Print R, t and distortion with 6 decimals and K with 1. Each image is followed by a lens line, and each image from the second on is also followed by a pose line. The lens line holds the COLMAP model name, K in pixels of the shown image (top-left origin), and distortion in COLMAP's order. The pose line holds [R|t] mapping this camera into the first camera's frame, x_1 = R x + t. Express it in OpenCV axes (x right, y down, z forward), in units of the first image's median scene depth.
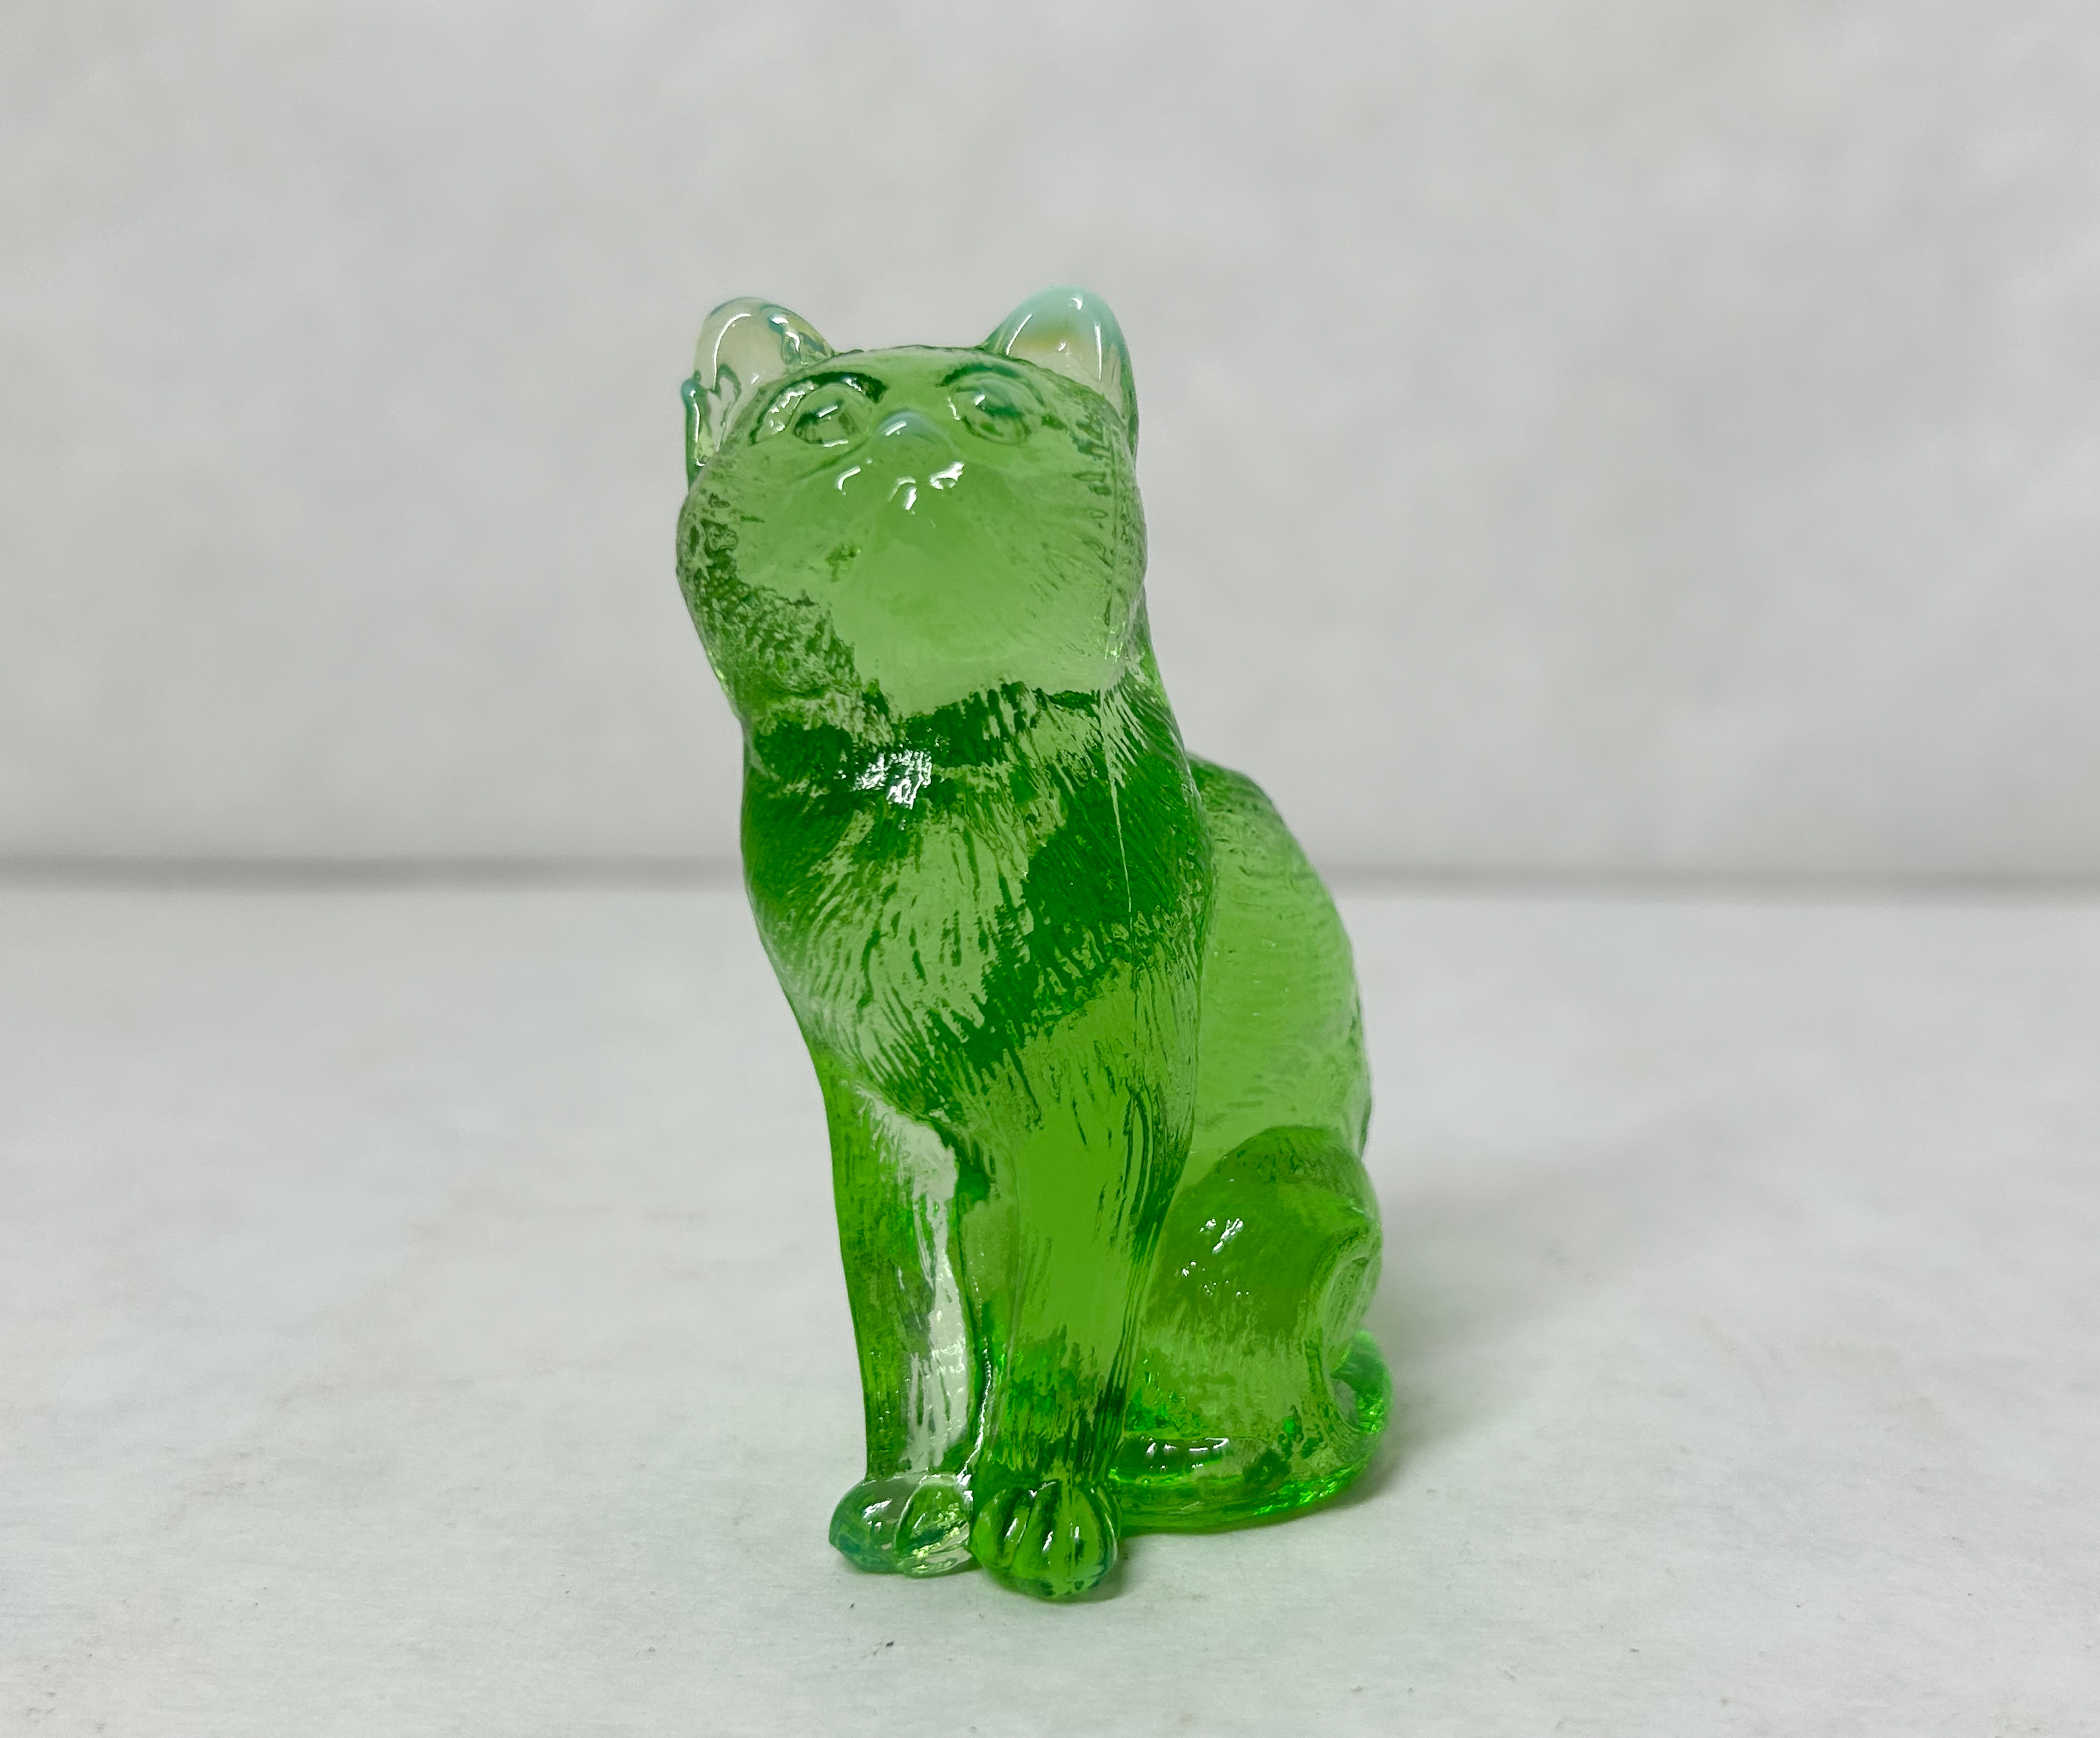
lens RADIAL K [[2369.4, 0, 1146.4], [0, 2369.4, 865.9], [0, 0, 1]] dist [-0.022064, 0.051500]
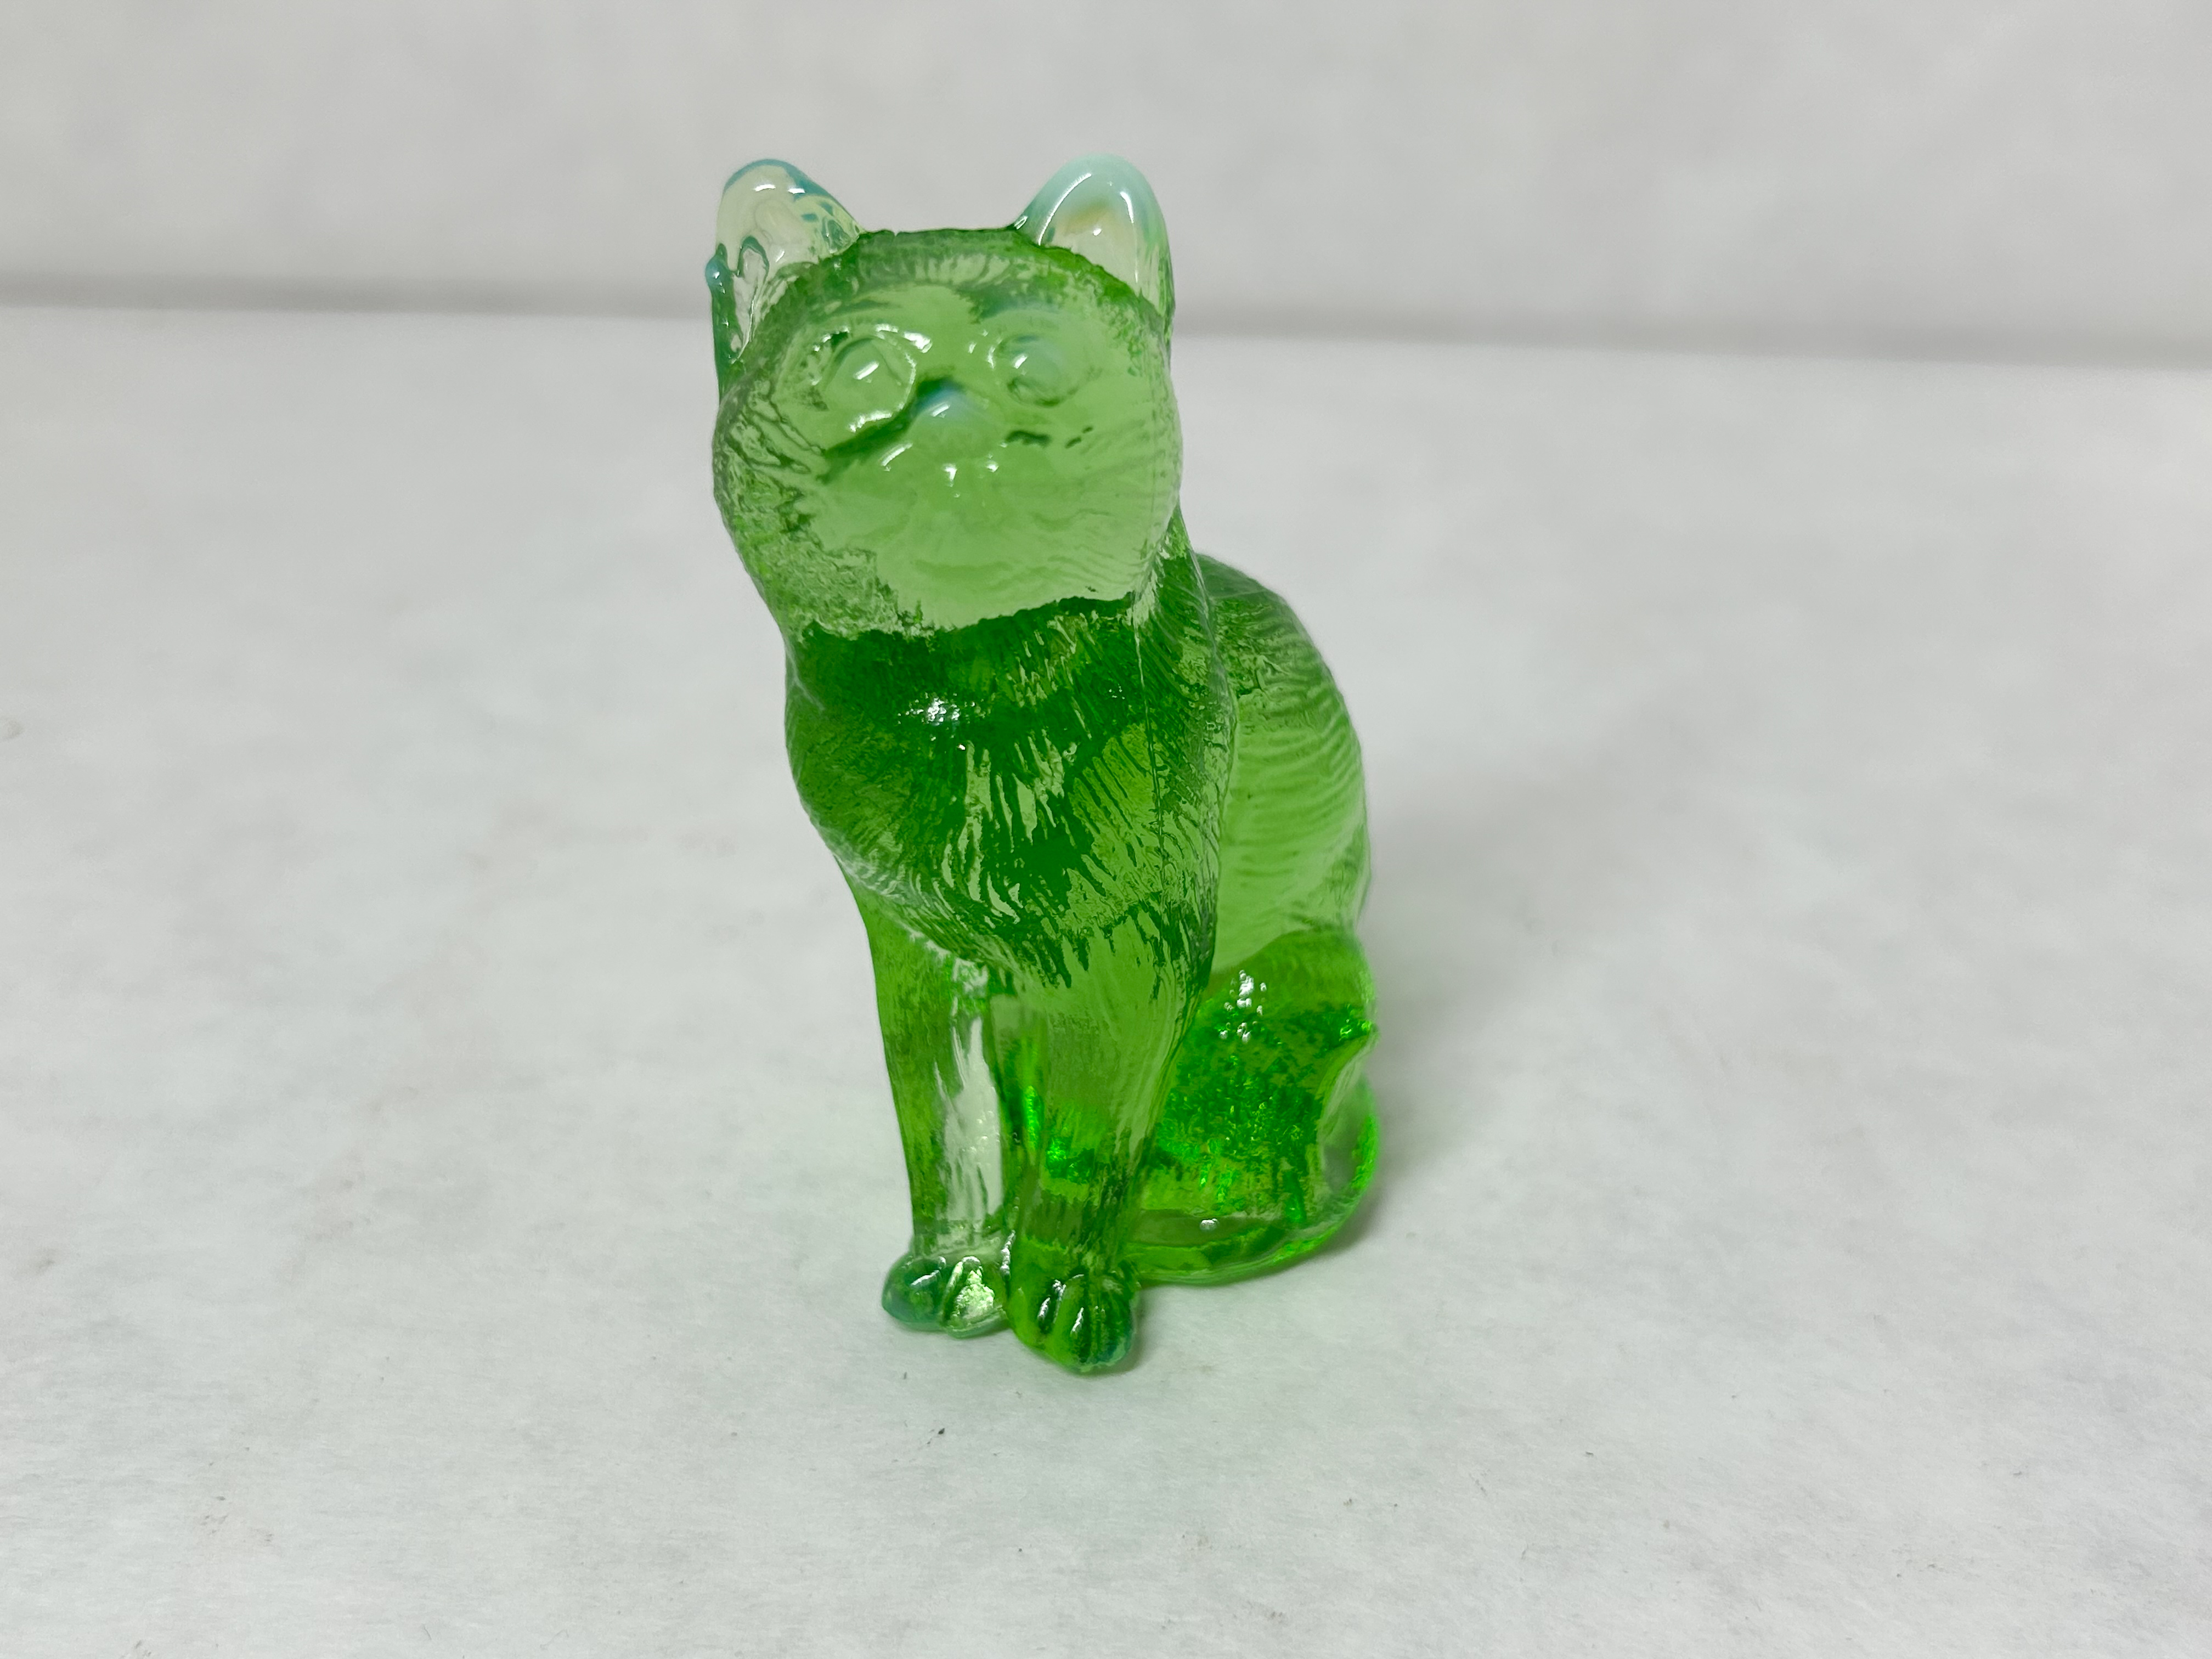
lens RADIAL K [[2240.2, 0, 1106.0], [0, 2240.2, 829.5], [0, 0, 1]] dist [0.058961, -0.157702]
pose [[0.999951, 0.009637, 0.002090, -0.029898], [-0.009808, 0.949879, 0.312463, -0.259631], [0.001026, -0.312468, 0.949928, 0.047490]]
